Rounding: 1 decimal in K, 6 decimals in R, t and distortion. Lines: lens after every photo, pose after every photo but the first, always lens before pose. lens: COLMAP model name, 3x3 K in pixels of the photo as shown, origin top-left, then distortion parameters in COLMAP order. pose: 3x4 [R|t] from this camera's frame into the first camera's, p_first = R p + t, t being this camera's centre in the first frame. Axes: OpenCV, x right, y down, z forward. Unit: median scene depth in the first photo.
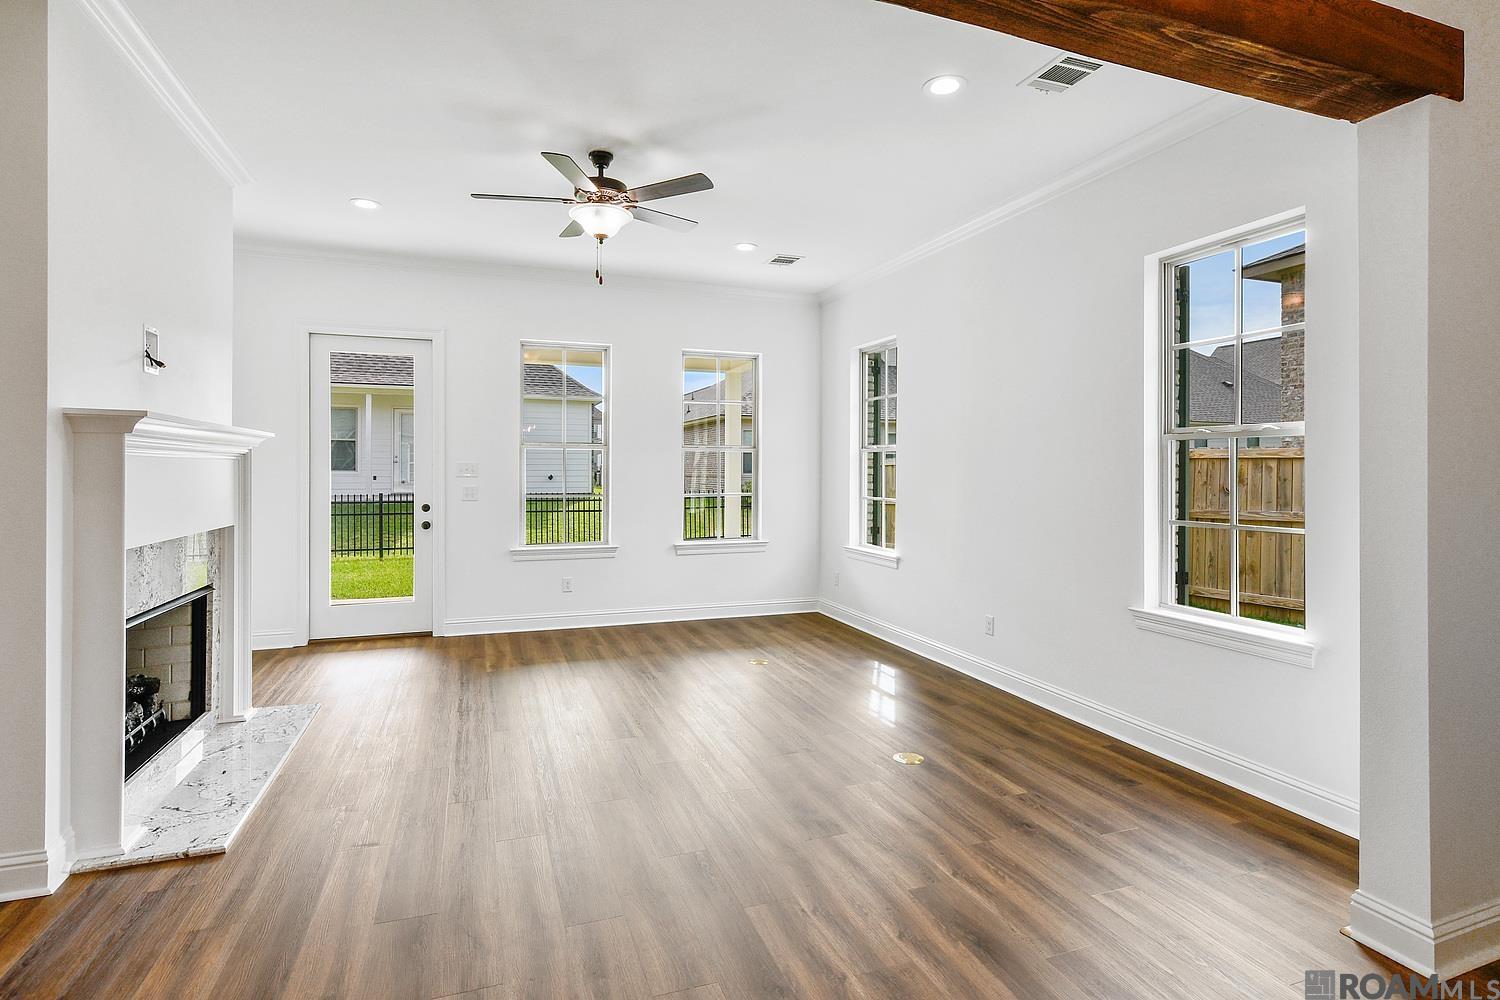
lens RADIAL K [[734.6, 0, 758.3], [0, 734.6, 489.0], [0, 0, 1]] dist [0.000847, 0.006236]
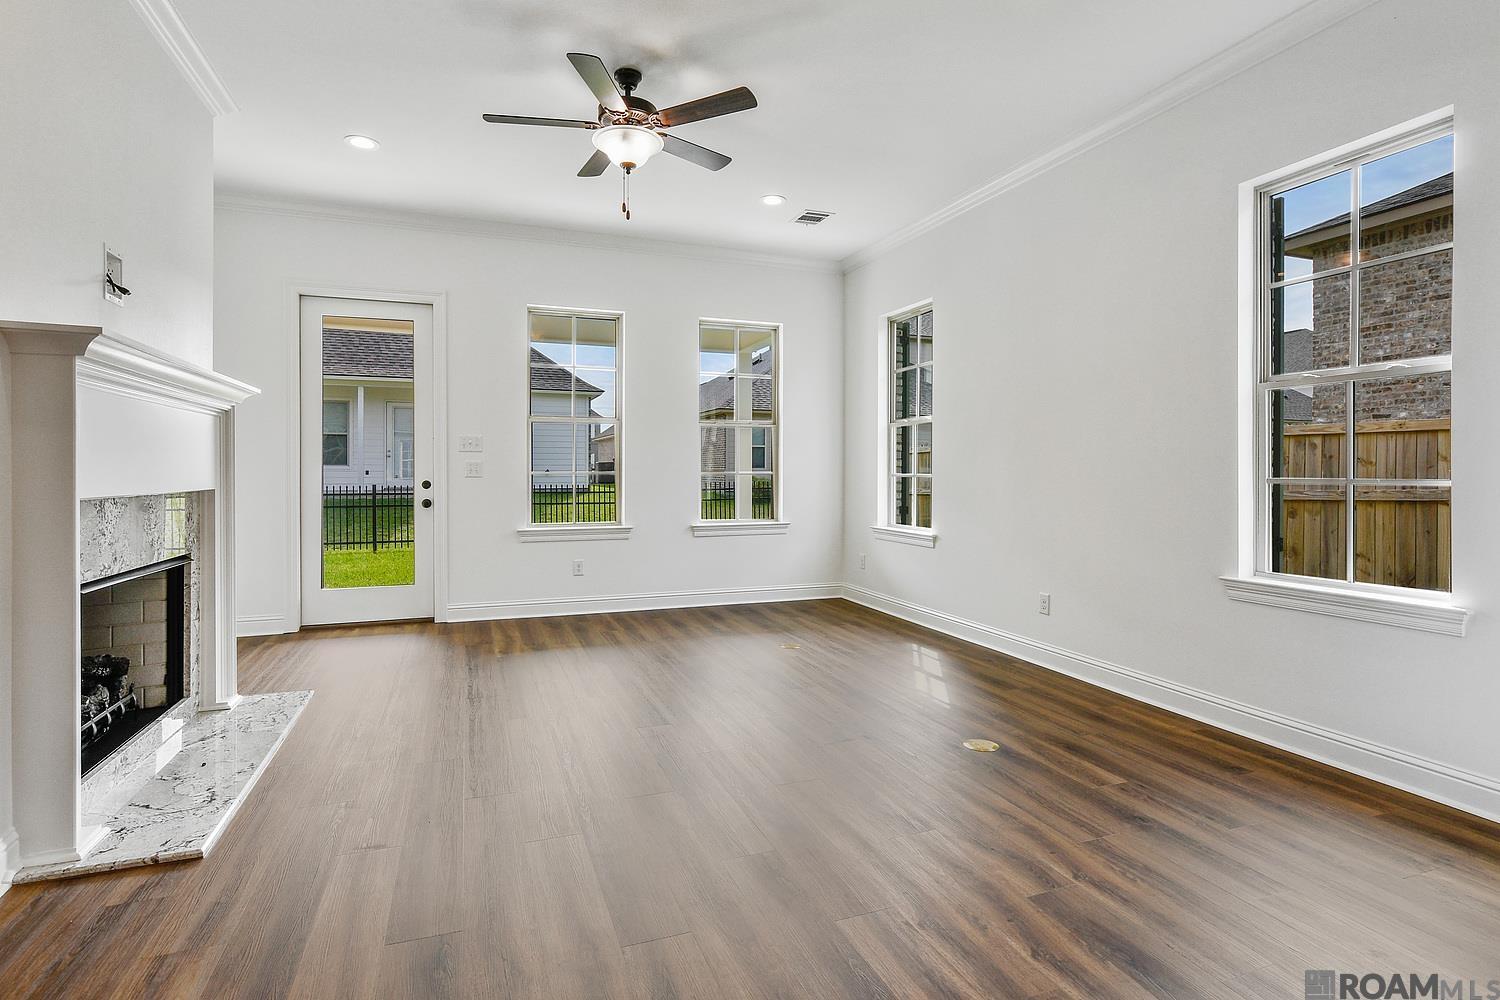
lens RADIAL K [[715.5, 0, 750.0], [0, 715.5, 500.0], [0, 0, 1]] dist [0.004439, 0.000698]
pose [[0.999915, -0.001921, 0.012874, -0.080198], [0.001855, 0.999985, 0.005109, 0.060640], [-0.012883, -0.005085, 0.999904, 0.129352]]
